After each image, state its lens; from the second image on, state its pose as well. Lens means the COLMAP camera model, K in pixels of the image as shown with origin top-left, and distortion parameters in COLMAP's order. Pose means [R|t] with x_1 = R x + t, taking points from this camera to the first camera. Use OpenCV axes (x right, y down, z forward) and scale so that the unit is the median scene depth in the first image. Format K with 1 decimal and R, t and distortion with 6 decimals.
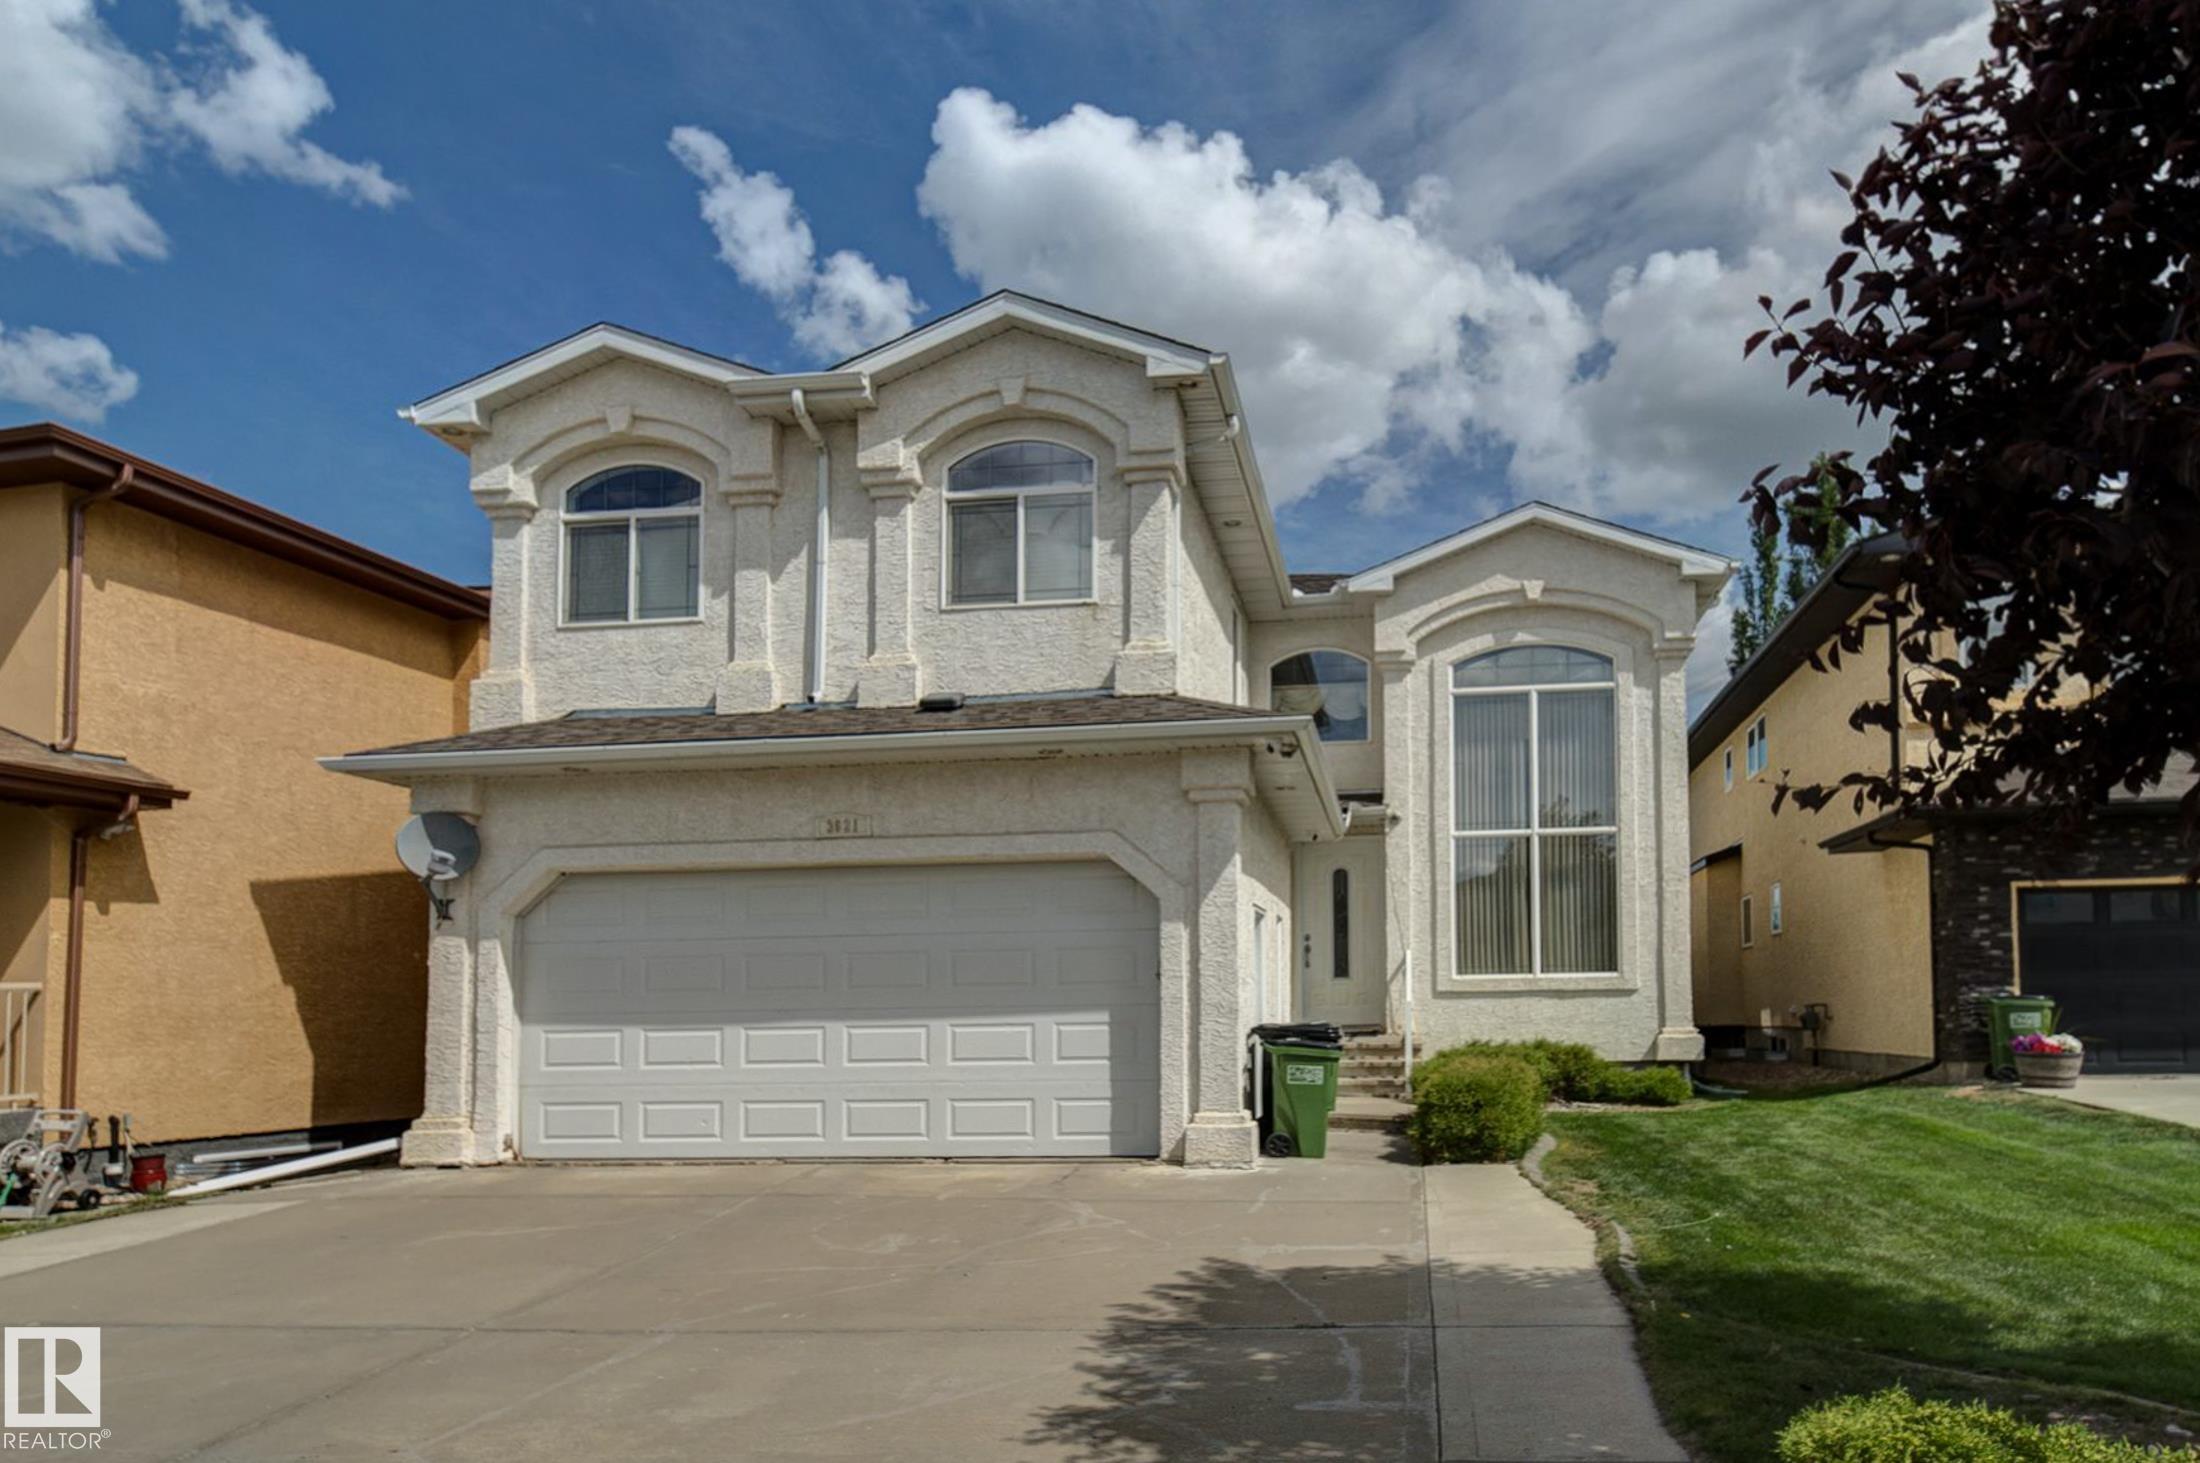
lens RADIAL K [[1008.9, 0, 1100.0], [0, 1008.9, 731.5], [0, 0, 1]] dist [-0.000959, 0.000578]
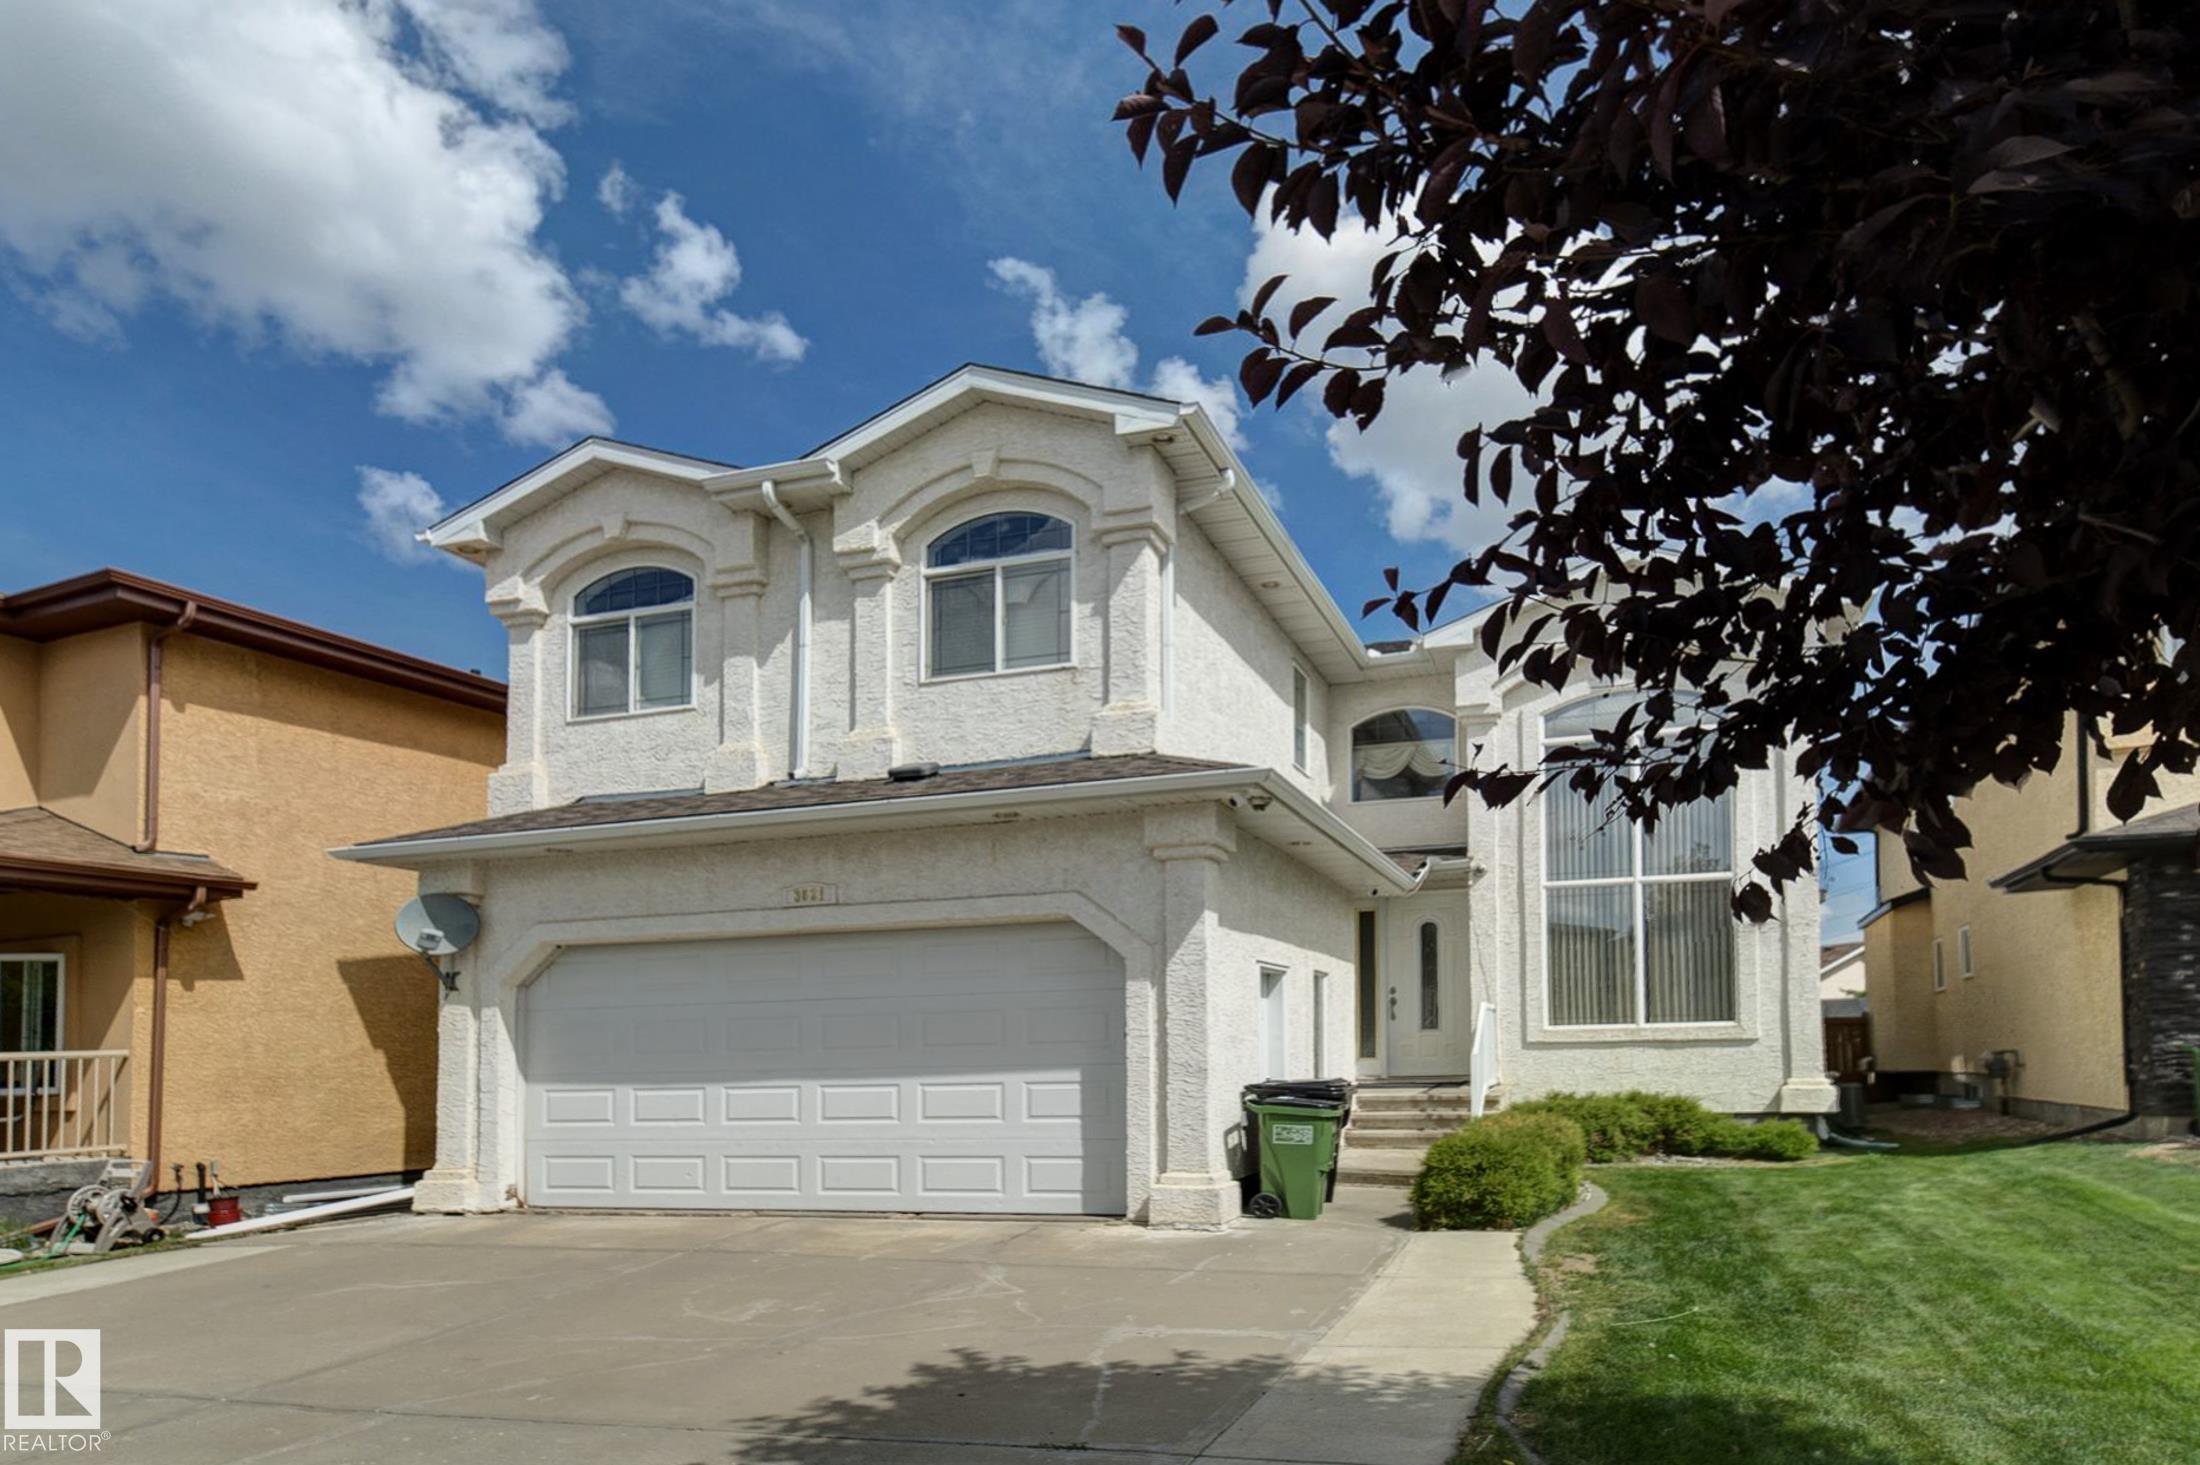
lens RADIAL K [[921.8, 0, 1084.4], [0, 921.8, 828.8], [0, 0, 1]] dist [0.001988, -0.000073]
pose [[0.985505, -0.042931, -0.164123, 0.151829], [0.047165, 0.998645, 0.021988, 0.014842], [0.162957, -0.029410, 0.986195, 0.089226]]
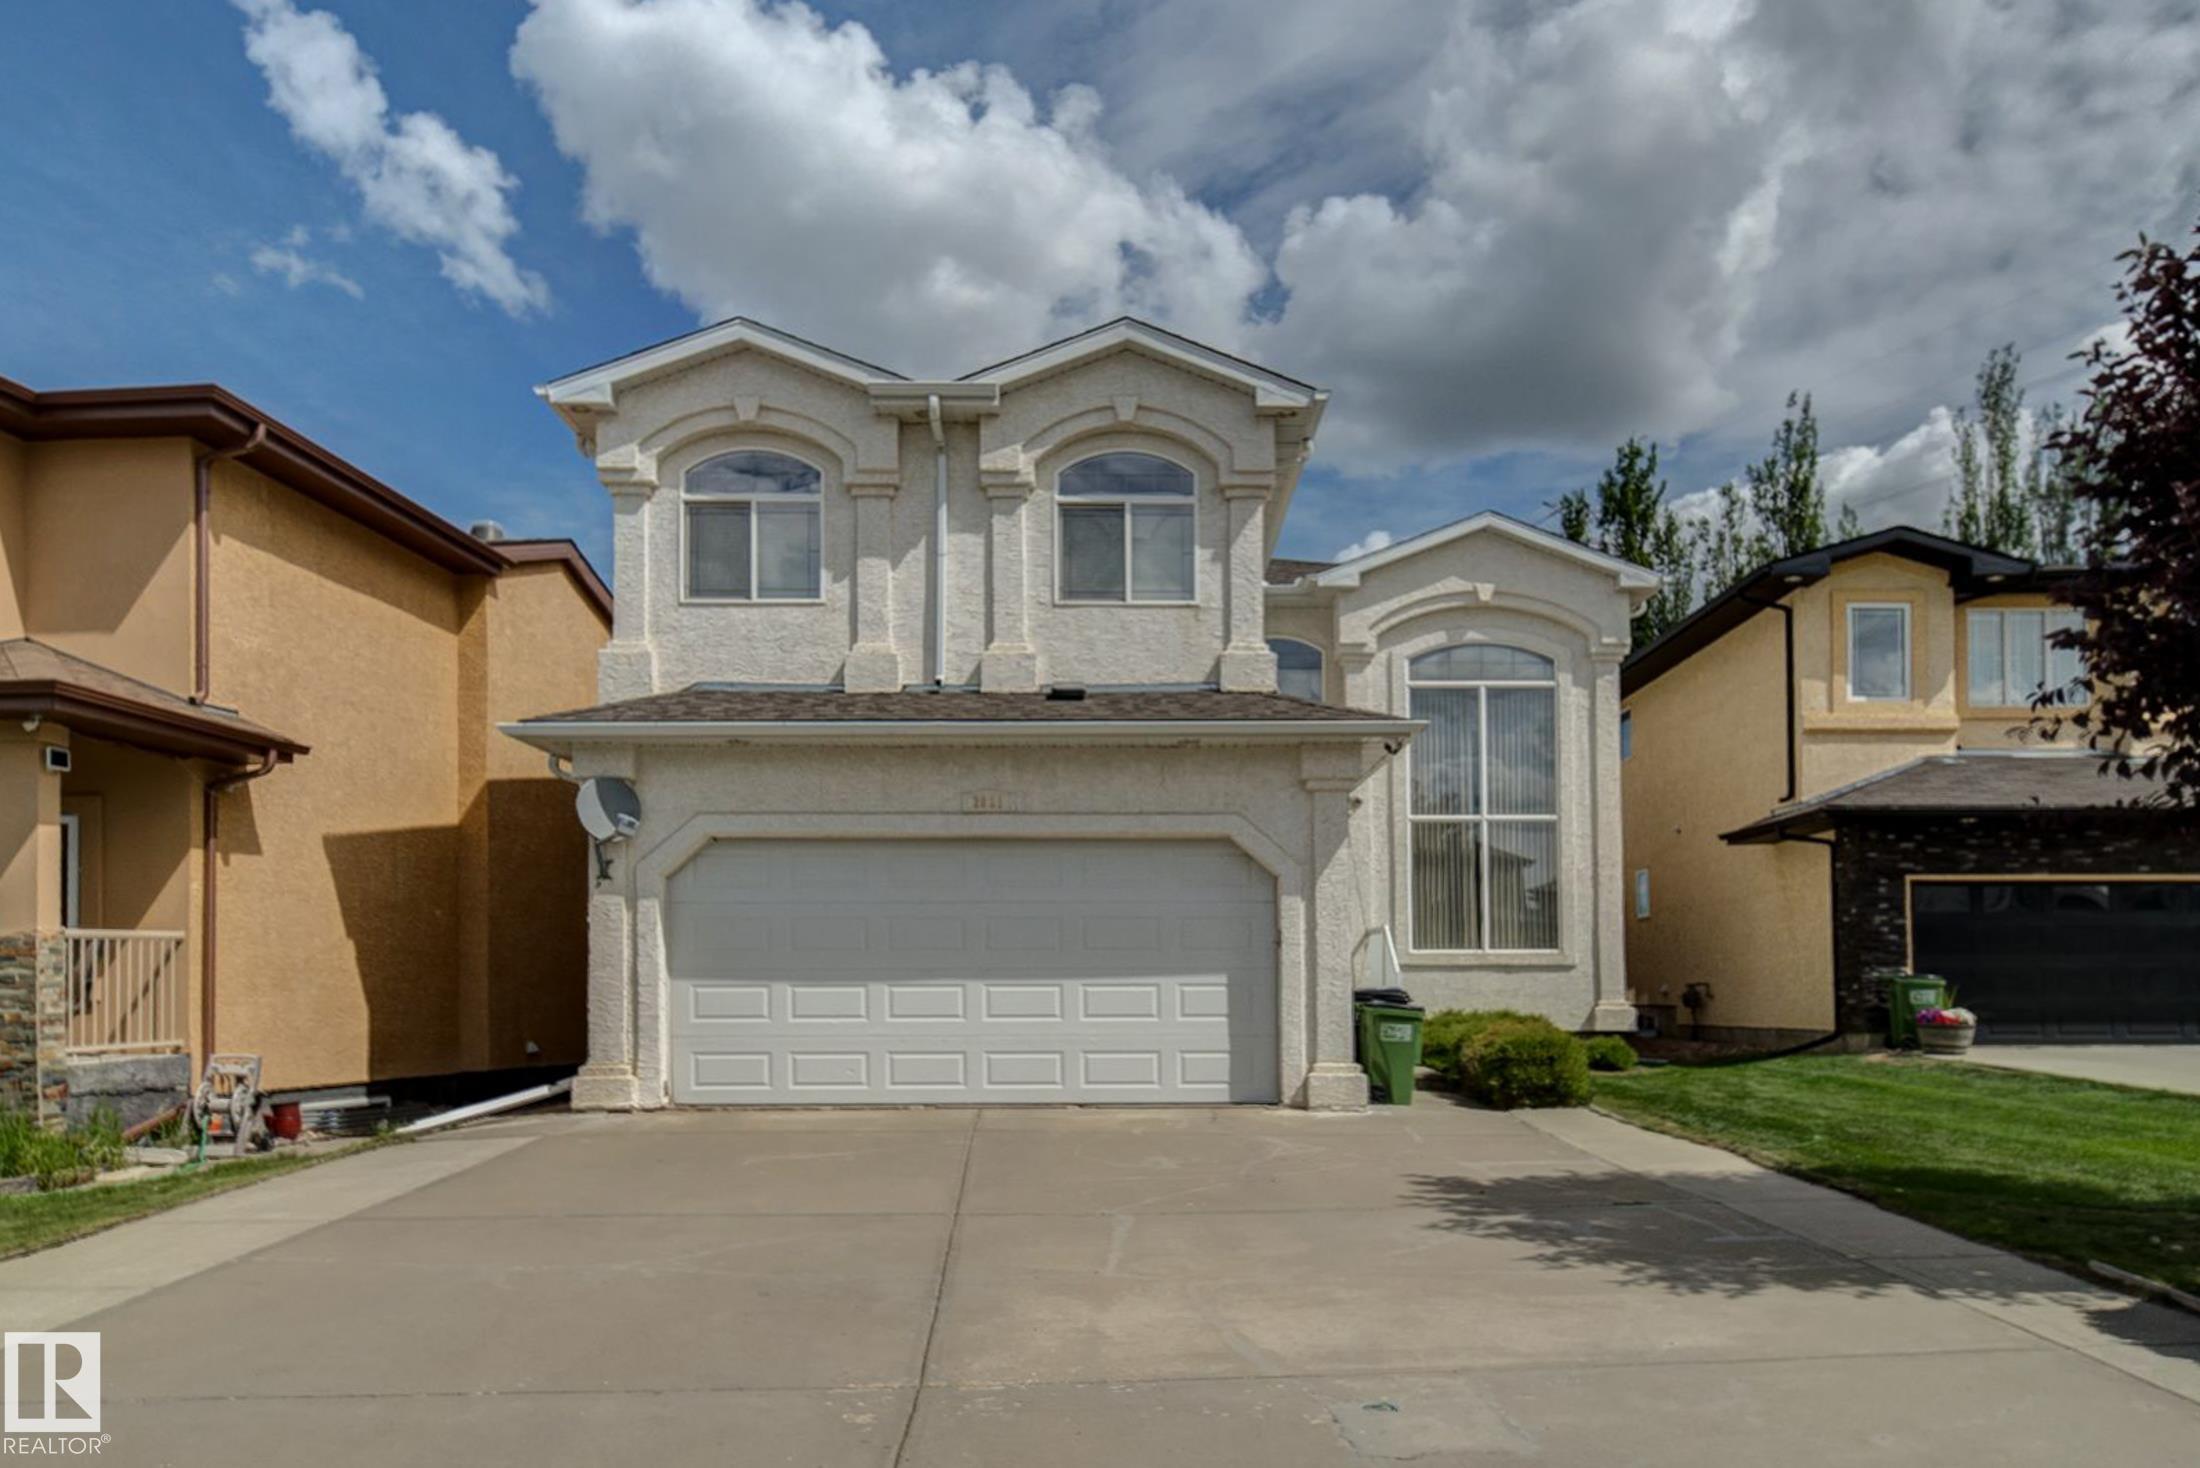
lens RADIAL K [[1006.3, 0, 1097.4], [0, 1006.3, 698.6], [0, 0, 1]] dist [-0.000196, -0.000082]
pose [[0.995310, 0.039018, 0.088520, -0.213929], [-0.038660, 0.999236, -0.005747, -0.015177], [-0.088676, 0.002297, 0.996058, -0.091458]]
